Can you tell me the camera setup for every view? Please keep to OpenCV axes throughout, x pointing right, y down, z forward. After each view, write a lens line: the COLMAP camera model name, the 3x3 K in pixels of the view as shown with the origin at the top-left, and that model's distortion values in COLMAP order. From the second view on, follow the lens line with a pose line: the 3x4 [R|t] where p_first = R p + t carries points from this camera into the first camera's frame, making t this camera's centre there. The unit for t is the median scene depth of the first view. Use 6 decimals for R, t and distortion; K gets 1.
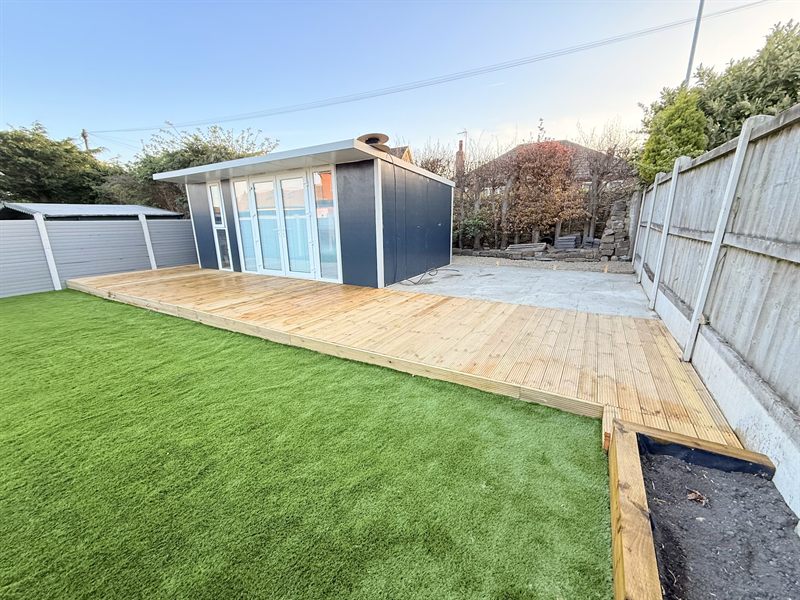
lens RADIAL K [[320.9, 0, 401.9], [0, 320.9, 303.4], [0, 0, 1]] dist [-0.002890, -0.000489]
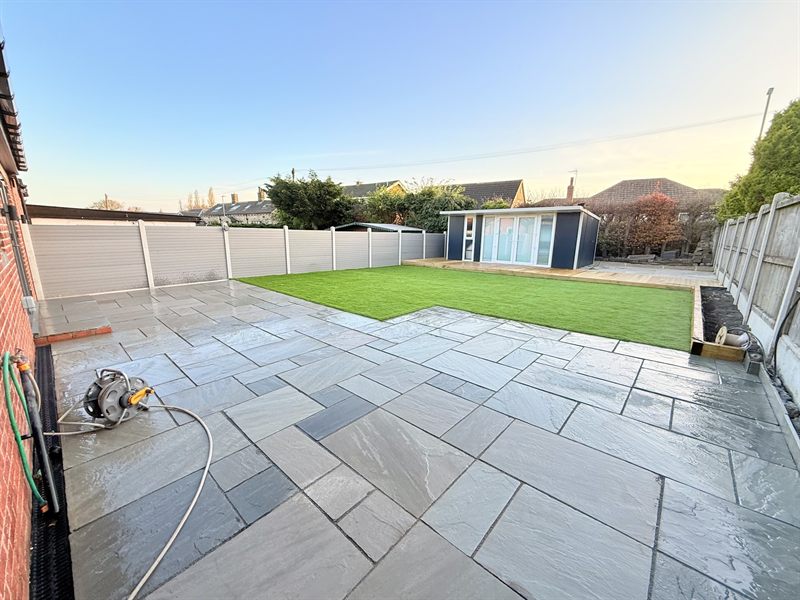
lens RADIAL K [[320.9, 0, 397.1], [0, 320.9, 301.2], [0, 0, 1]] dist [-0.002890, -0.000489]
pose [[0.979242, 0.071561, -0.189641, -0.548101], [-0.080668, 0.995908, -0.040736, 0.235164], [0.185950, 0.055188, 0.981008, -0.894107]]
